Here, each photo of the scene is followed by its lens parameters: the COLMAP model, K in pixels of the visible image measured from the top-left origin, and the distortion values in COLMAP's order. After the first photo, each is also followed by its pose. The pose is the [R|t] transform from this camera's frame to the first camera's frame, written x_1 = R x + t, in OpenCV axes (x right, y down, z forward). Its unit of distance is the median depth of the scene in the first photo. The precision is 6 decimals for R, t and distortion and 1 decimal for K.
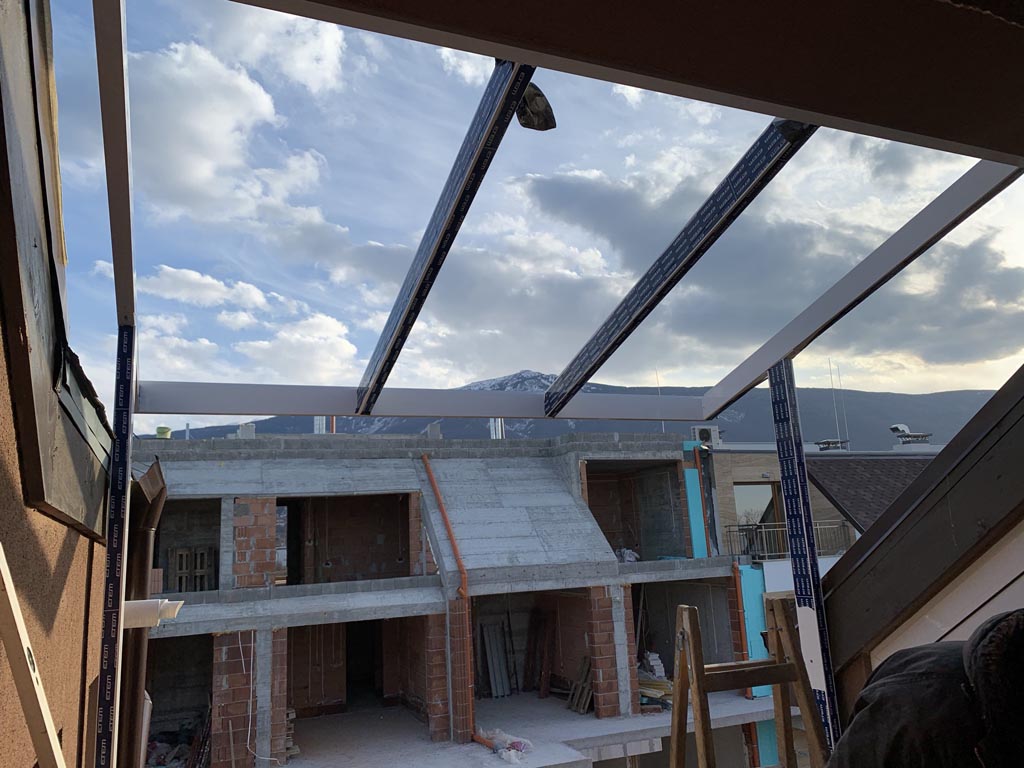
lens RADIAL K [[789.9, 0, 509.5], [0, 789.9, 376.6], [0, 0, 1]] dist [0.002274, -0.005601]
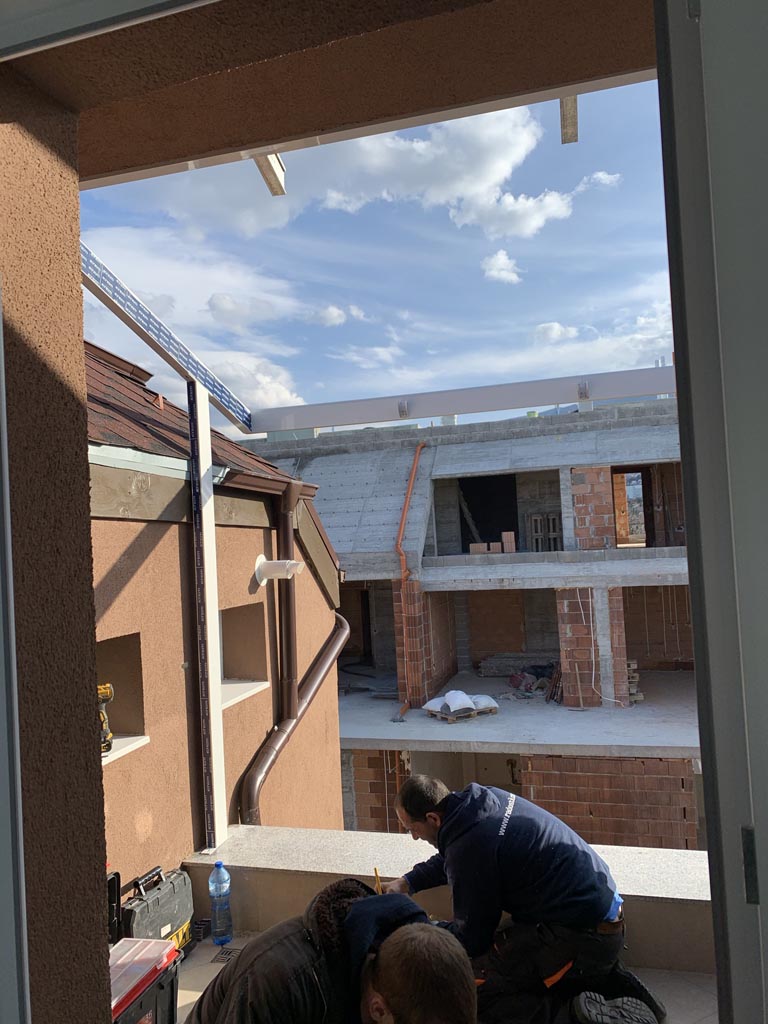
lens RADIAL K [[789.9, 0, 384.1], [0, 789.9, 501.7], [0, 0, 1]] dist [0.012335, -0.009297]
pose [[0.777211, -0.012671, -0.629112, 0.127889], [0.139523, 0.978380, 0.152662, -0.002213], [0.613577, -0.206426, 0.762176, 0.012636]]
